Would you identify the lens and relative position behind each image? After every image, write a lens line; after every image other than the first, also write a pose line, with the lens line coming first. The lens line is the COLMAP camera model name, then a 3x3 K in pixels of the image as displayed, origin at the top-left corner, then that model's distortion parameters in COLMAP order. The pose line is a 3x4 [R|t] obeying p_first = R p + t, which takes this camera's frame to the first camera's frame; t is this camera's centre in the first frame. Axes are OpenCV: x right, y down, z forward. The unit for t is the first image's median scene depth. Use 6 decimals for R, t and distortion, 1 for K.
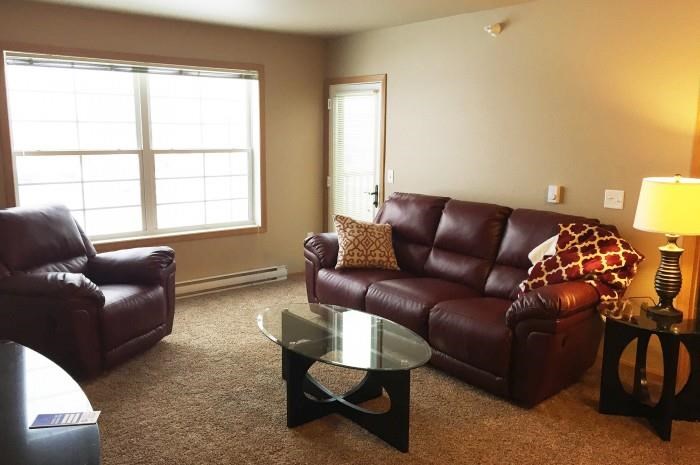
lens RADIAL K [[586.6, 0, 350.0], [0, 586.6, 232.5], [0, 0, 1]] dist [0.026523, -0.001068]
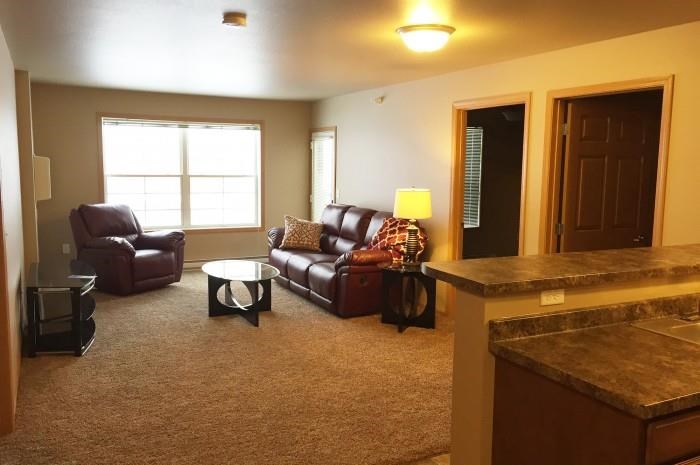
lens RADIAL K [[586.6, 0, 350.0], [0, 586.6, 232.5], [0, 0, 1]] dist [0.026523, -0.001068]
pose [[0.977450, 0.026154, -0.209542, 0.491039], [-0.038507, 0.997739, -0.055090, 0.098441], [0.207628, 0.061917, 0.976246, -0.521319]]
